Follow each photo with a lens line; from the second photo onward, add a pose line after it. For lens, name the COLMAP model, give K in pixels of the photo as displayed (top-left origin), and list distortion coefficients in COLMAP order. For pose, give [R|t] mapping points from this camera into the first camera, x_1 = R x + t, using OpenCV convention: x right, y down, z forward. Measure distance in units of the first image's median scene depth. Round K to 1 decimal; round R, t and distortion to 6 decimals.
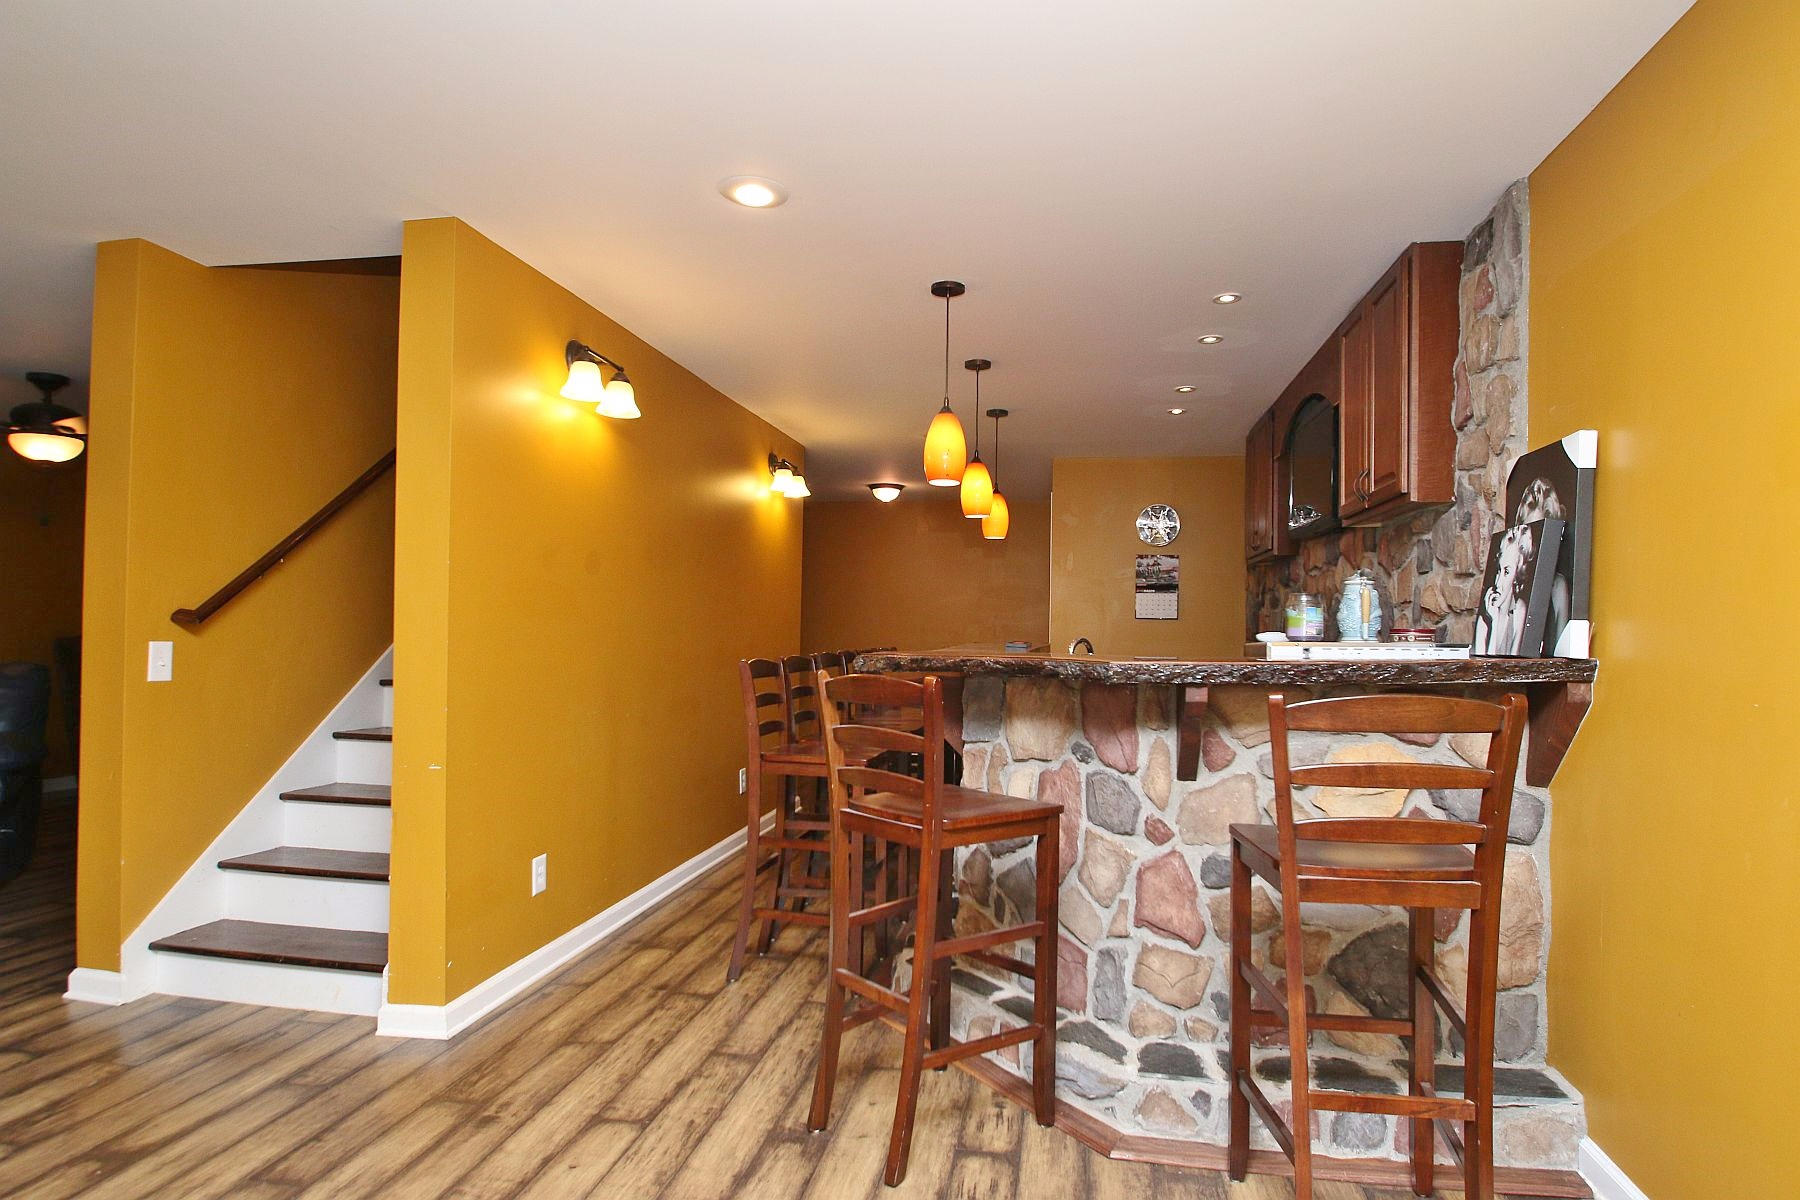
lens RADIAL K [[1009.6, 0, 920.8], [0, 1009.6, 606.0], [0, 0, 1]] dist [0.002159, -0.001097]
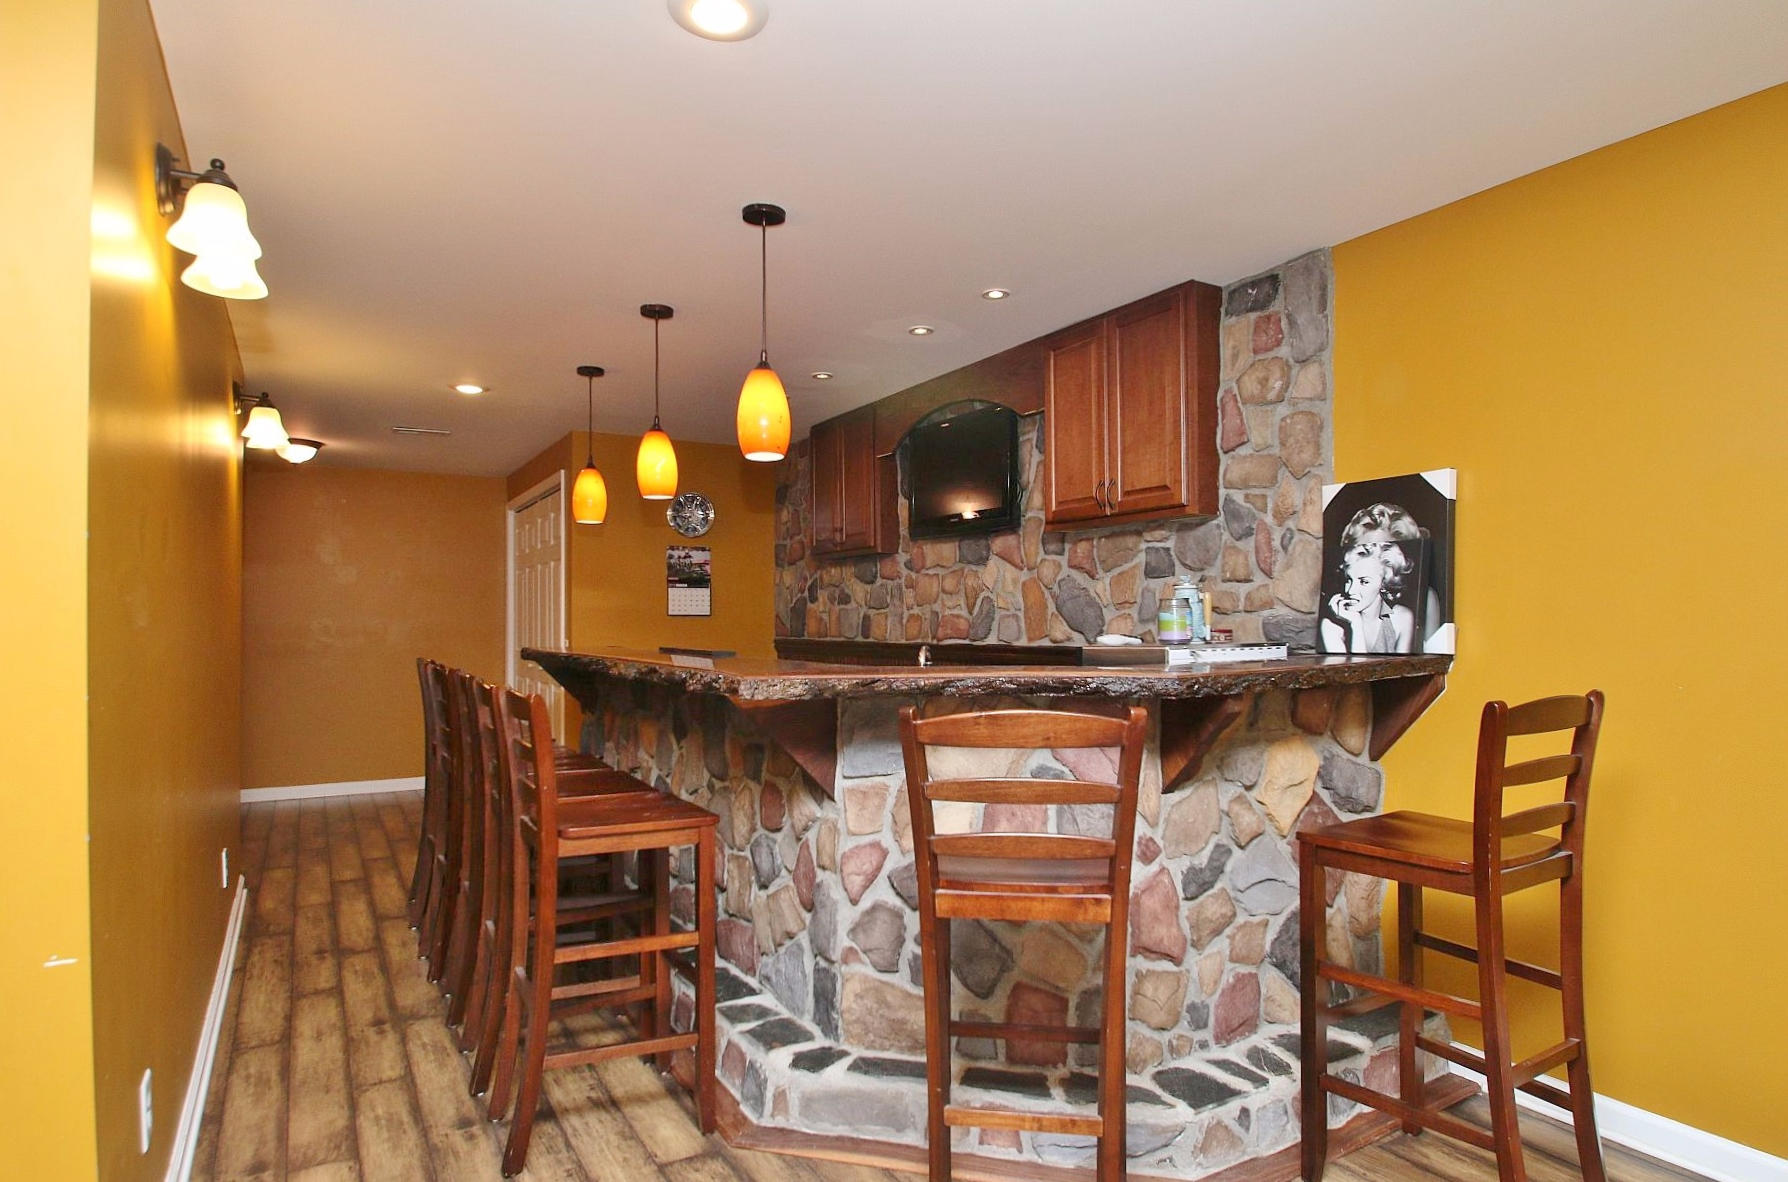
lens RADIAL K [[1002.9, 0, 900.1], [0, 1002.9, 603.7], [0, 0, 1]] dist [0.002159, -0.001097]
pose [[0.761728, -0.005946, 0.647869, -0.555771], [-0.000345, 0.999954, 0.009582, -0.018066], [-0.647897, -0.007522, 0.761691, 0.436186]]
